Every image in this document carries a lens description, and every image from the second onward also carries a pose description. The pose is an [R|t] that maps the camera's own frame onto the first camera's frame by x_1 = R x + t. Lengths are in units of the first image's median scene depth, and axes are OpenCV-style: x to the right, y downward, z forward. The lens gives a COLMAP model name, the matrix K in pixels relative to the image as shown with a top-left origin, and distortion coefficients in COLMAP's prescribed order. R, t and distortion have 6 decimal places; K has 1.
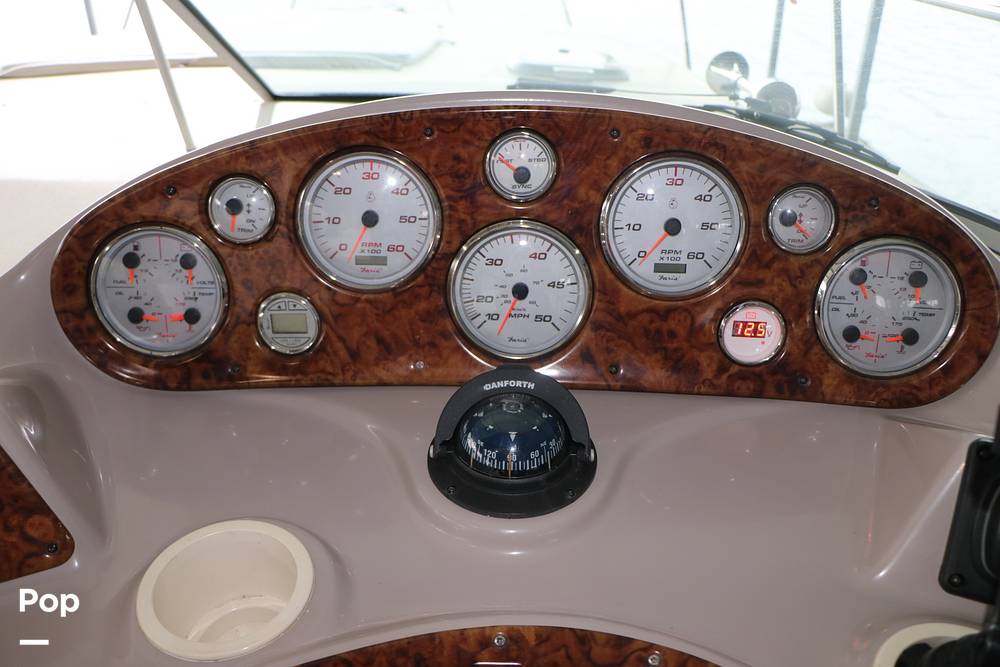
lens RADIAL K [[824.1, 0, 501.5], [0, 824.1, 336.8], [0, 0, 1]] dist [-0.191383, 0.151941]
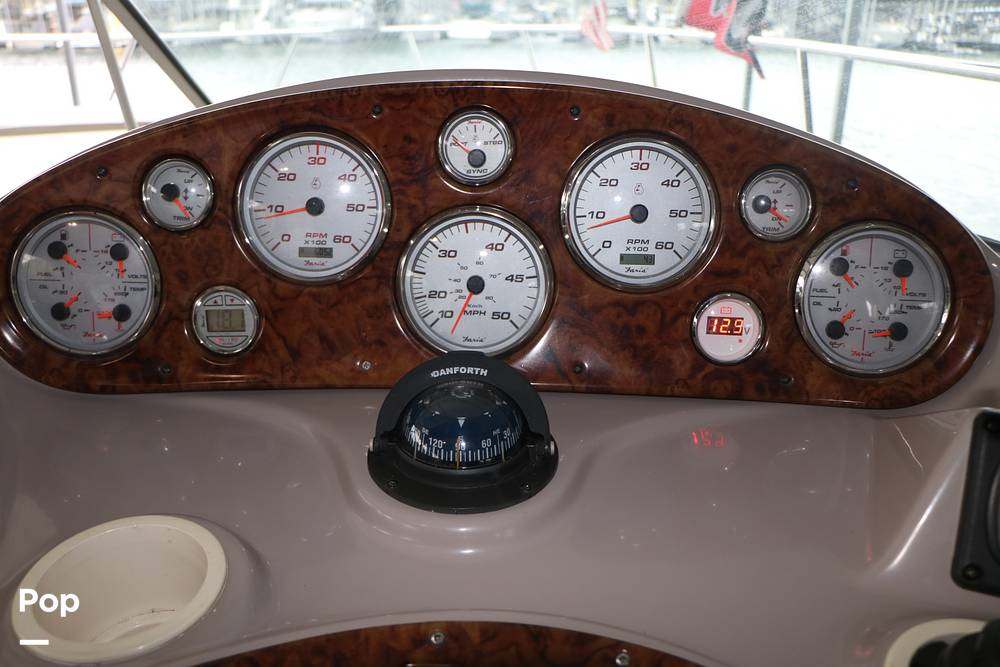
lens RADIAL K [[824.1, 0, 500.2], [0, 824.1, 331.1], [0, 0, 1]] dist [-0.191383, 0.151941]
pose [[0.999748, 0.000411, 0.022446, 0.030921], [0.002347, 0.992438, -0.122724, 0.114967], [-0.022327, 0.122746, 0.992187, 0.093241]]
